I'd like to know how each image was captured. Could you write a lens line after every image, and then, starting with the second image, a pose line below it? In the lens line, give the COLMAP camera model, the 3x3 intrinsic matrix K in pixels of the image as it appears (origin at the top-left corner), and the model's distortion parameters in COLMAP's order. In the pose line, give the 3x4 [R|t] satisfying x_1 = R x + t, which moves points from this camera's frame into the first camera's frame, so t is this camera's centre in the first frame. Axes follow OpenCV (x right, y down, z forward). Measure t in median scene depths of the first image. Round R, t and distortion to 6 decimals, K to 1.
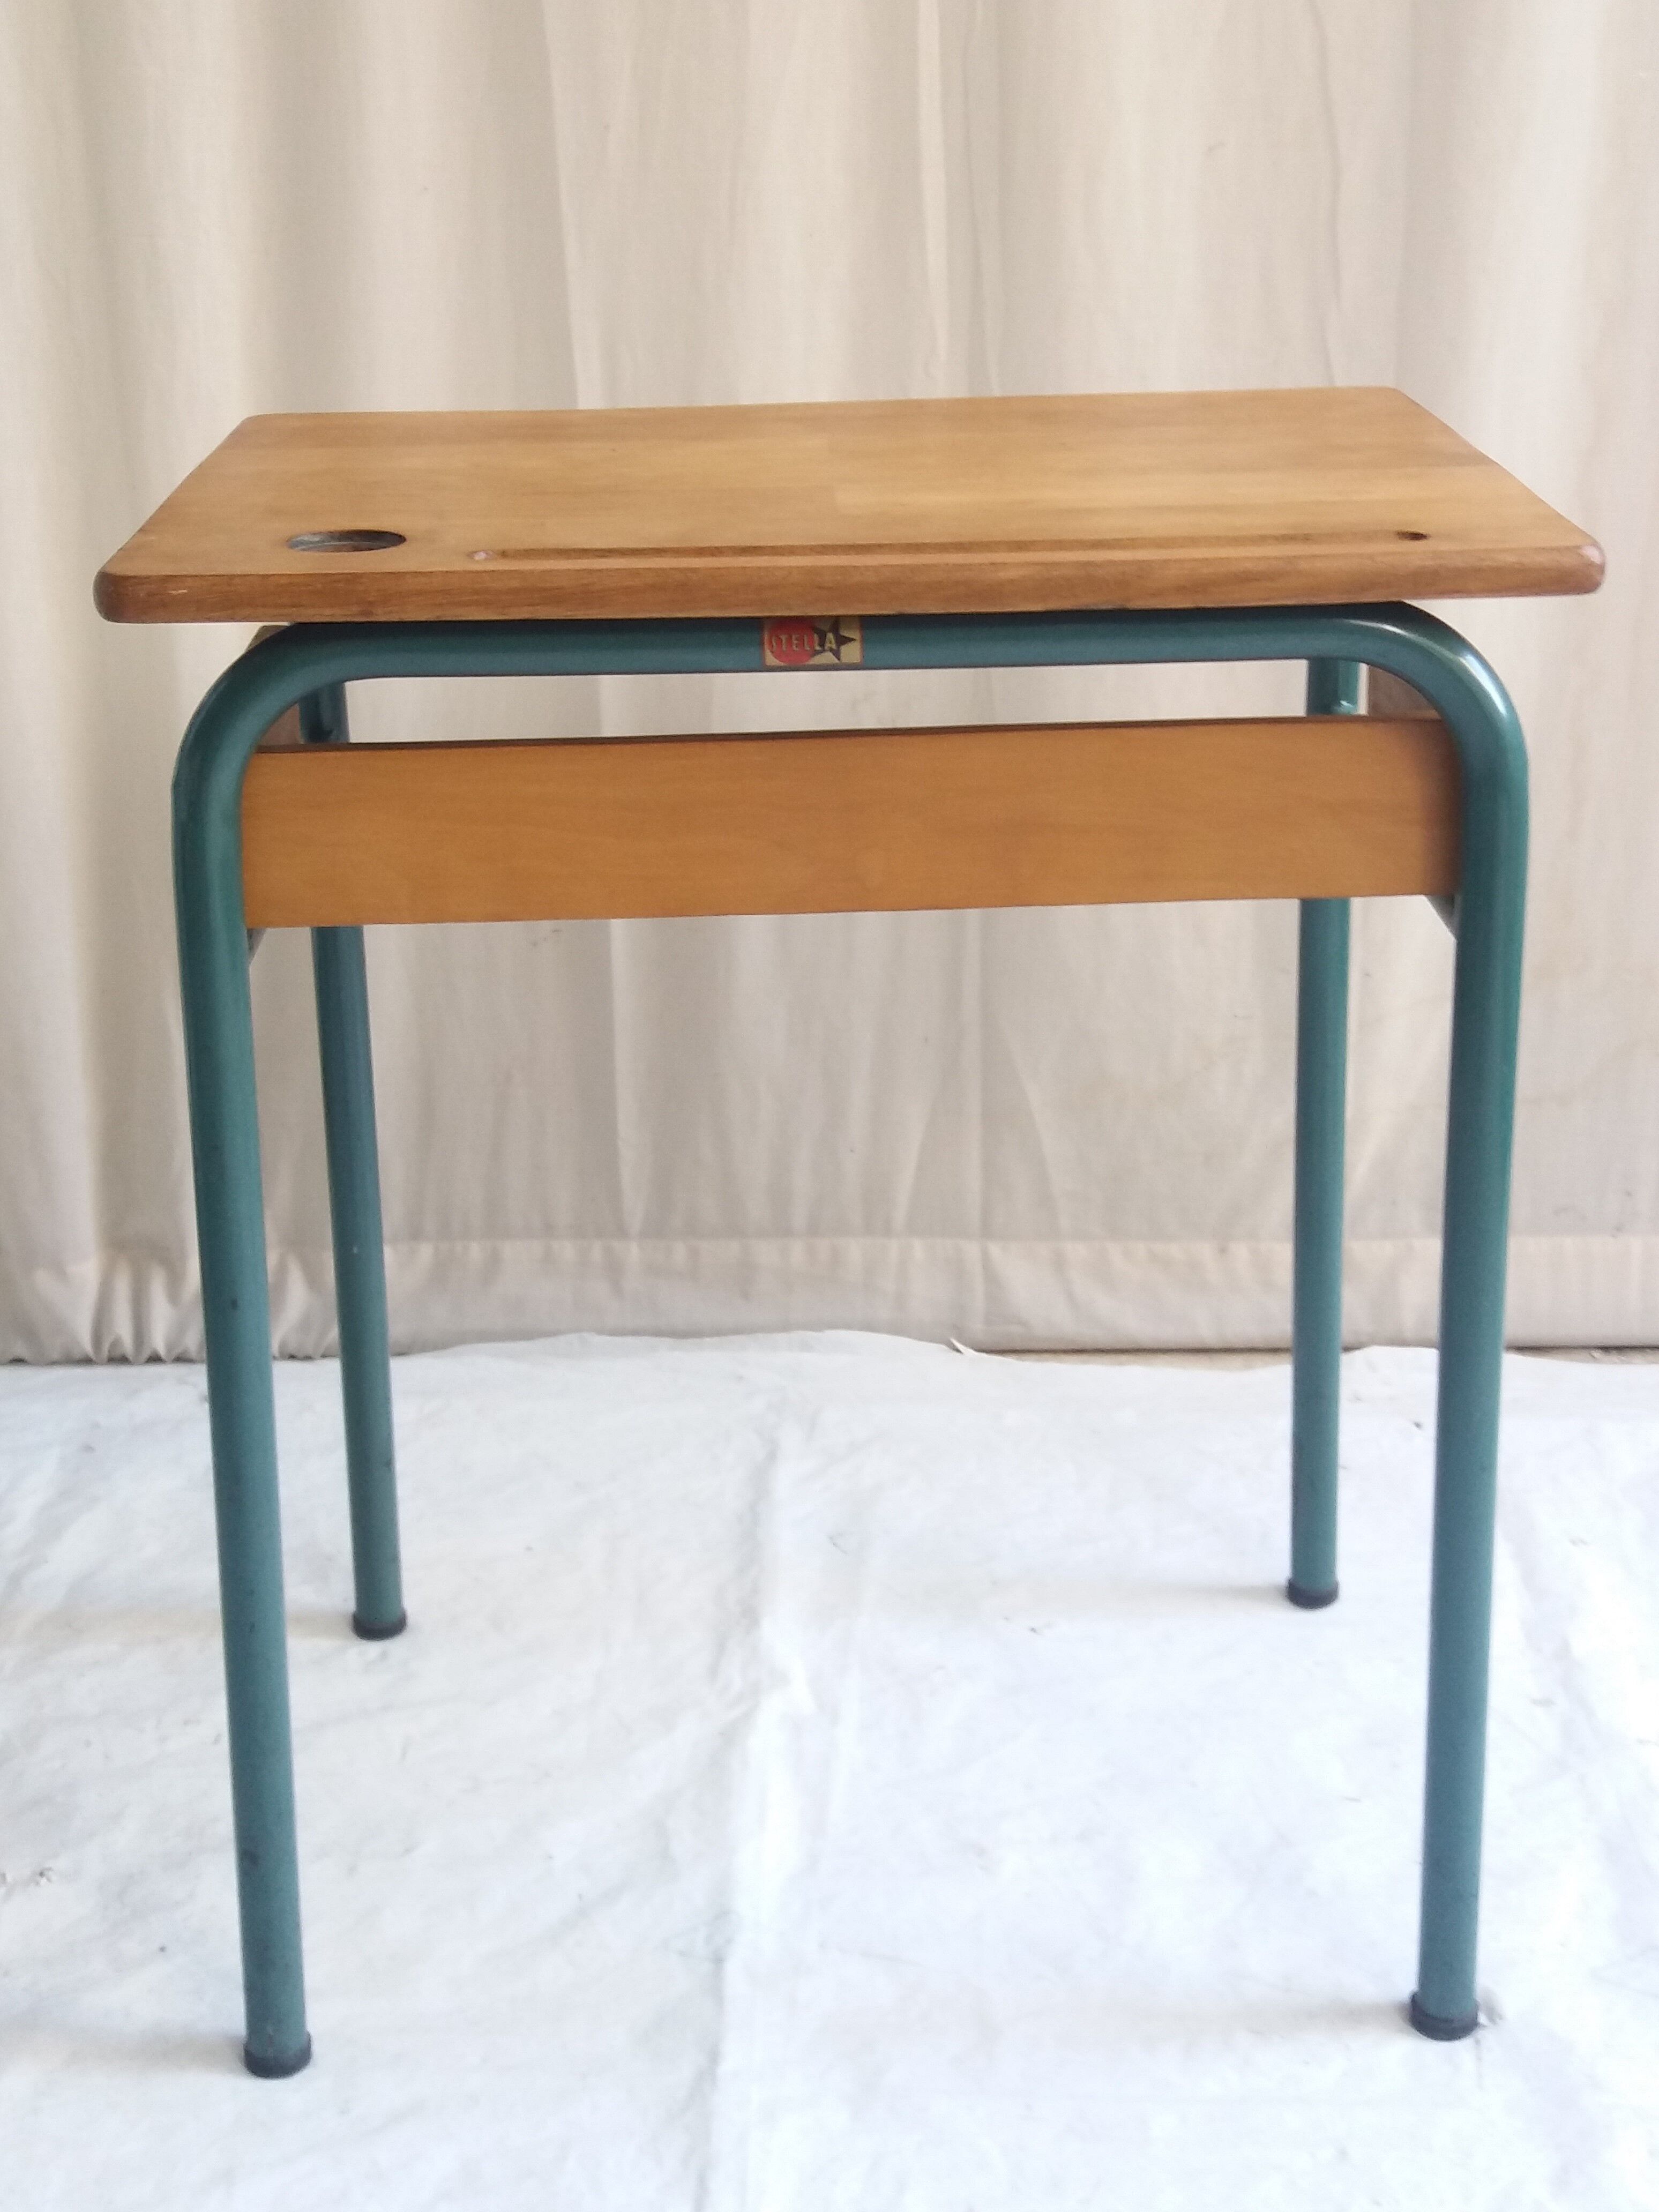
lens RADIAL K [[2543.2, 0, 829.5], [0, 2543.2, 1106.0], [0, 0, 1]] dist [0.180675, -0.313330]
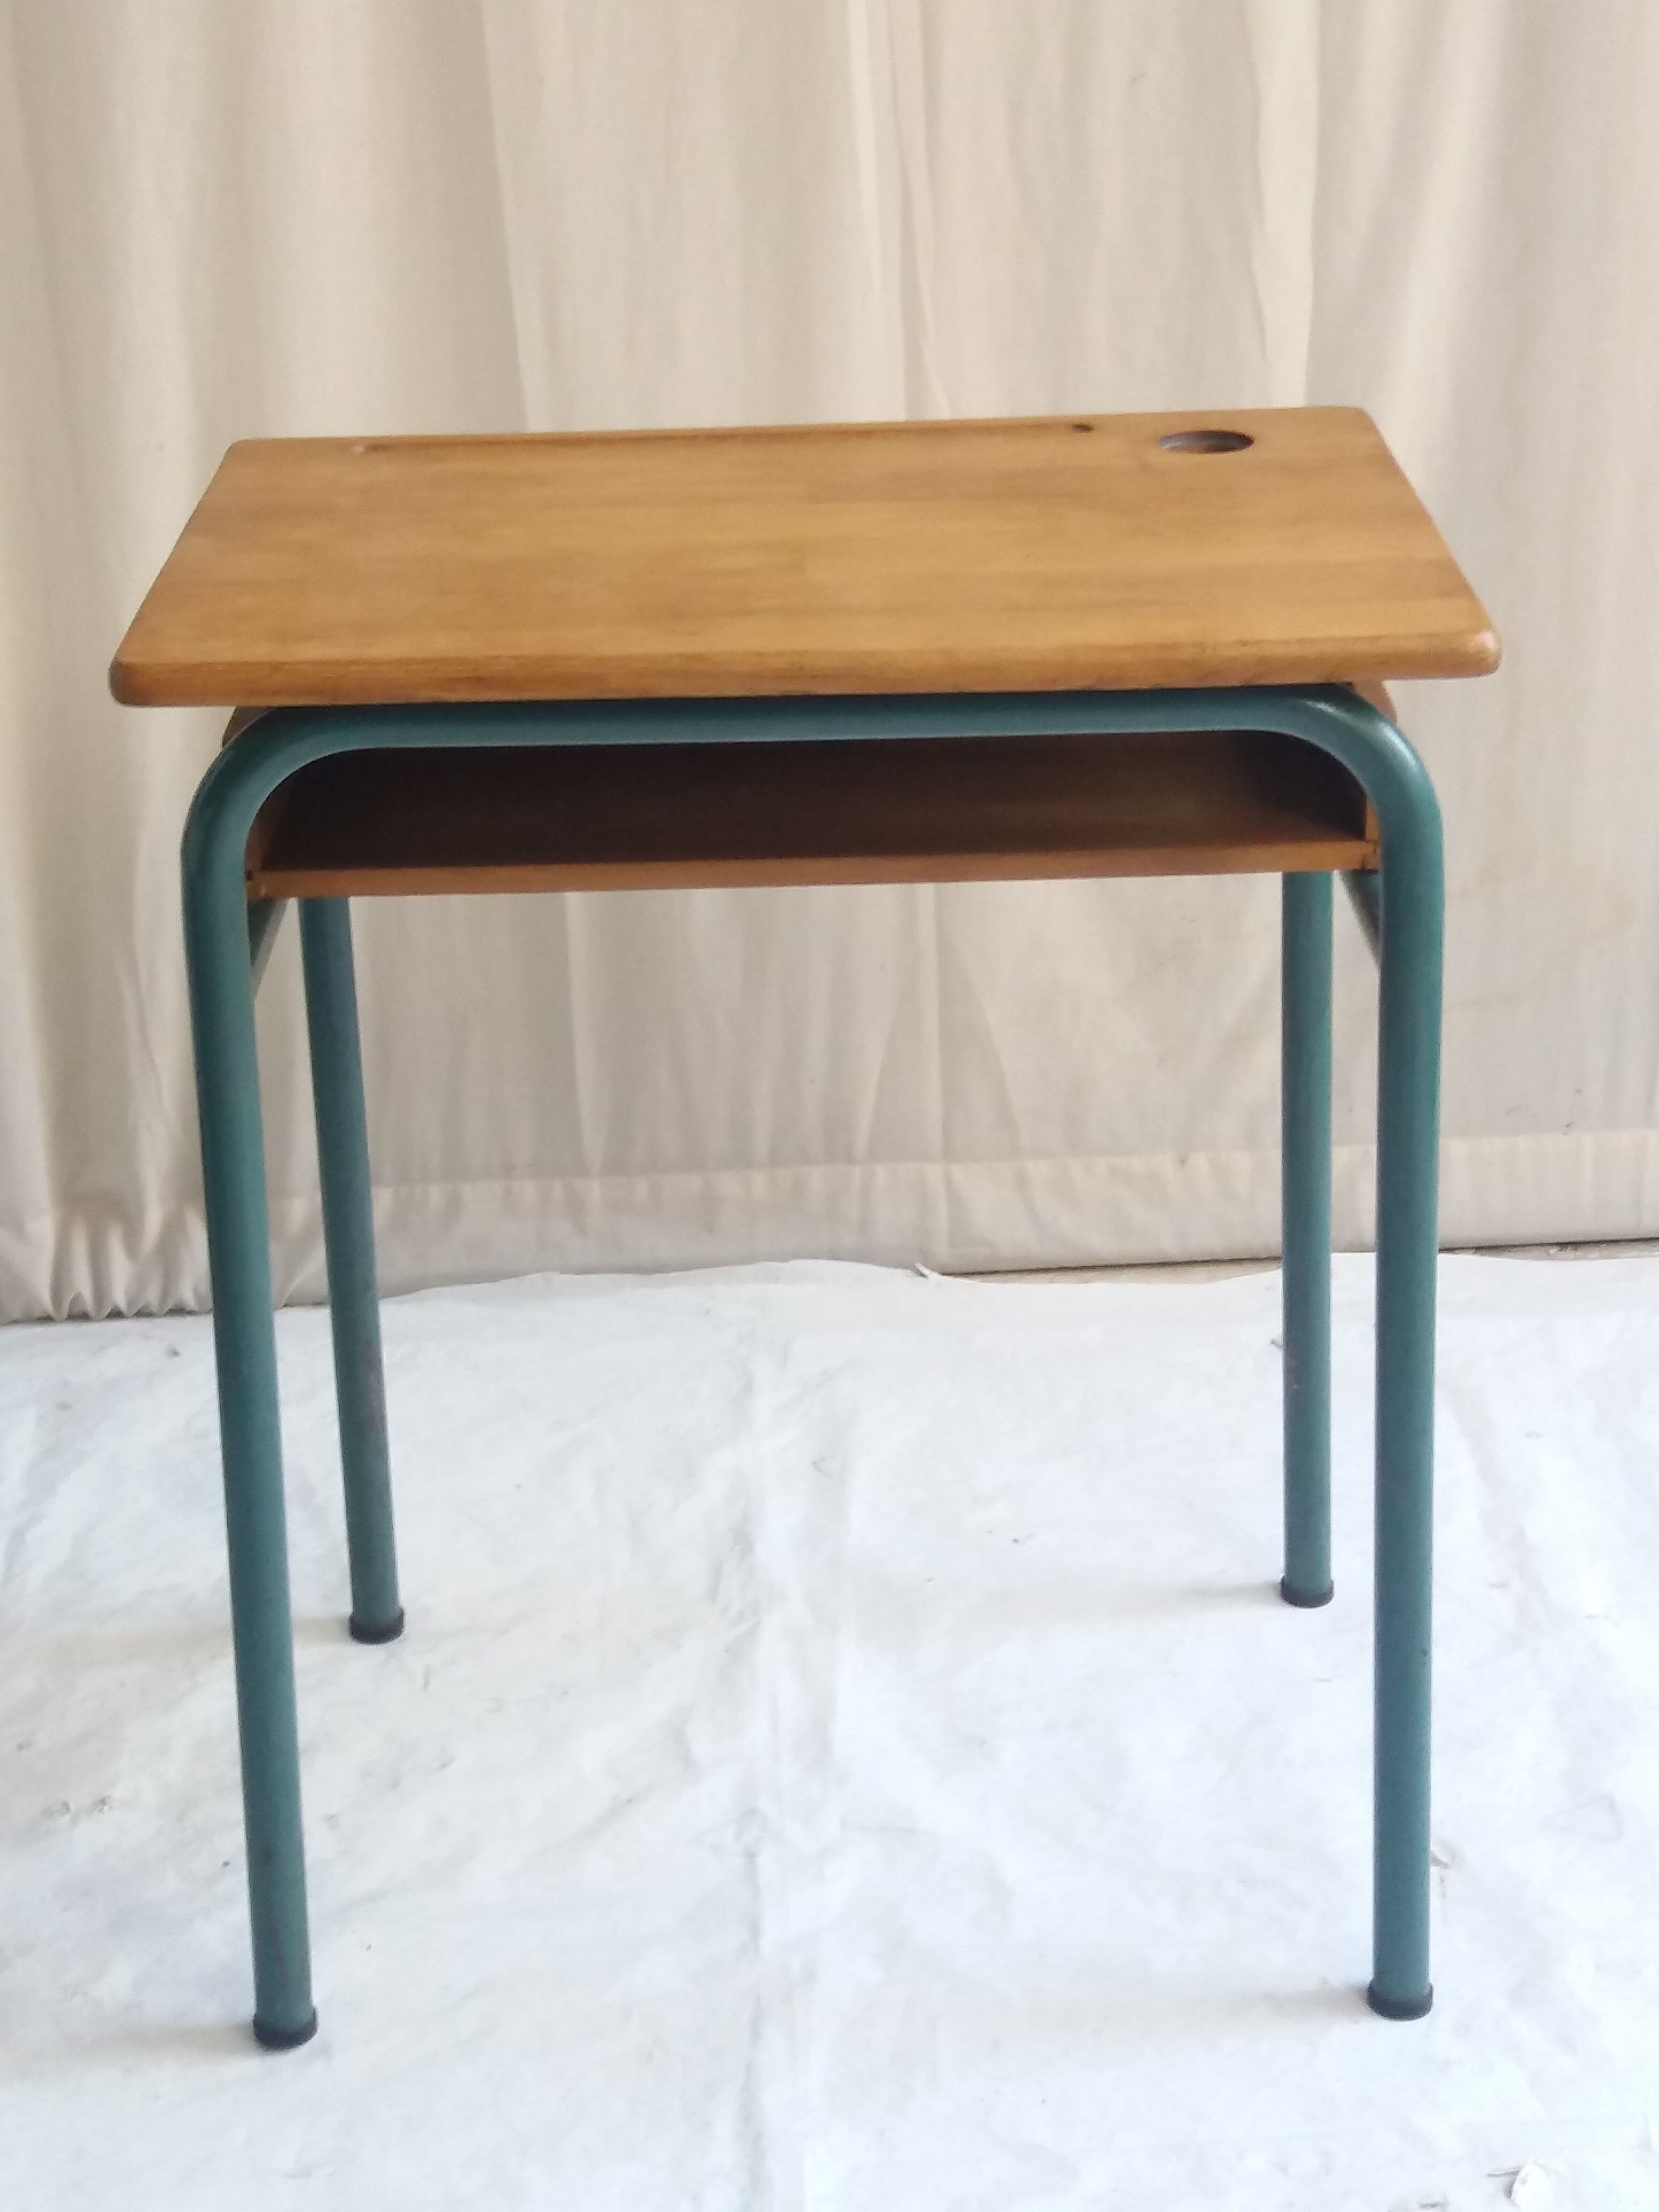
lens RADIAL K [[2868.1, 0, 829.5], [0, 2868.1, 1106.0], [0, 0, 1]] dist [0.122606, 0.008358]
pose [[0.998669, -0.037780, 0.035099, -0.023775], [0.036372, 0.998541, 0.039921, -0.016649], [-0.036556, -0.038591, 0.998586, -0.121901]]
